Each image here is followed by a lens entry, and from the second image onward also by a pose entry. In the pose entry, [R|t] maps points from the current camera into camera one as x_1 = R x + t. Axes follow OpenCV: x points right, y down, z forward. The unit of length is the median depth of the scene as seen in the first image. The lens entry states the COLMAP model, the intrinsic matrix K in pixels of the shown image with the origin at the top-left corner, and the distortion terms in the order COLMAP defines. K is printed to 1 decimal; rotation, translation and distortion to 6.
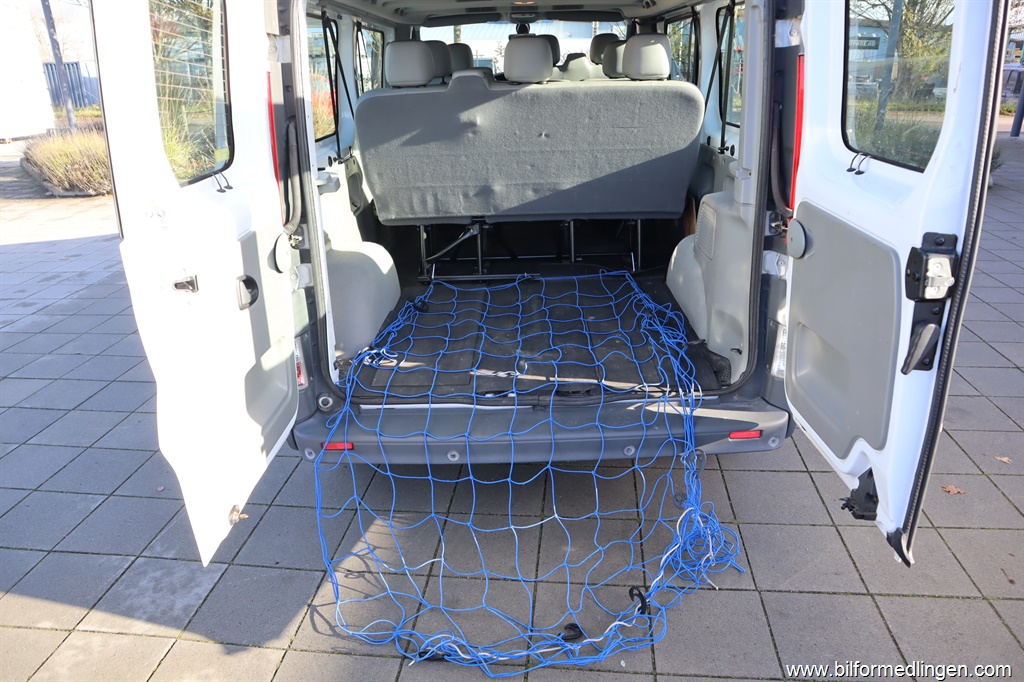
lens RADIAL K [[720.9, 0, 512.0], [0, 720.9, 341.0], [0, 0, 1]] dist [-0.110146, 0.059470]
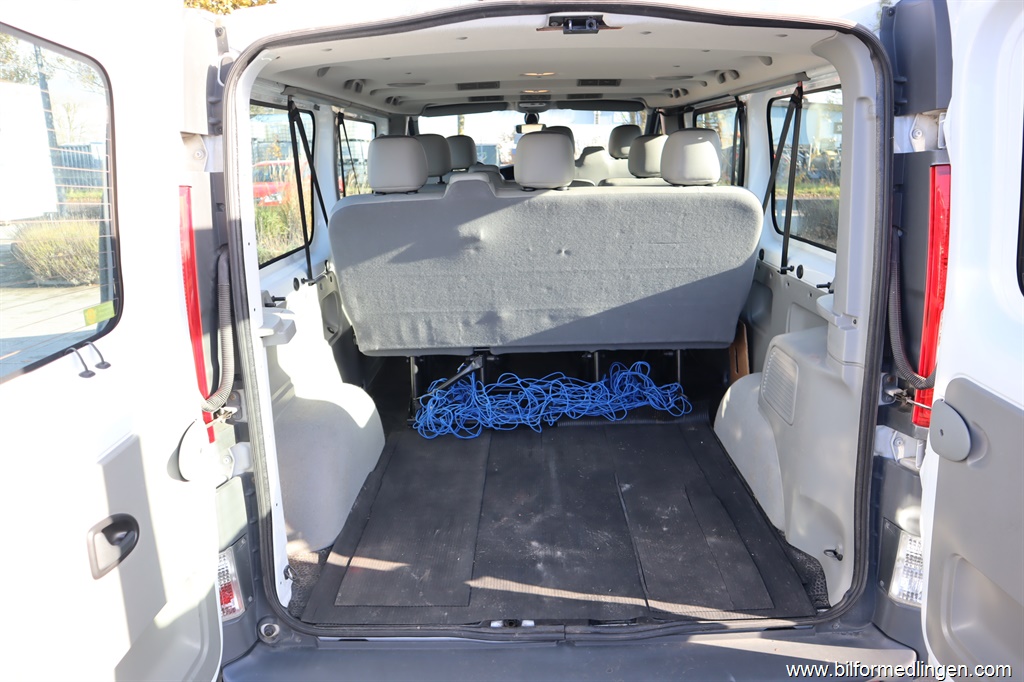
lens RADIAL K [[713.6, 0, 512.0], [0, 713.6, 341.0], [0, 0, 1]] dist [-0.108417, 0.058549]
pose [[0.999995, 0.002110, -0.002288, -0.011857], [-0.002340, 0.994411, -0.105556, -0.106952], [0.002053, 0.105561, 0.994411, 0.220852]]
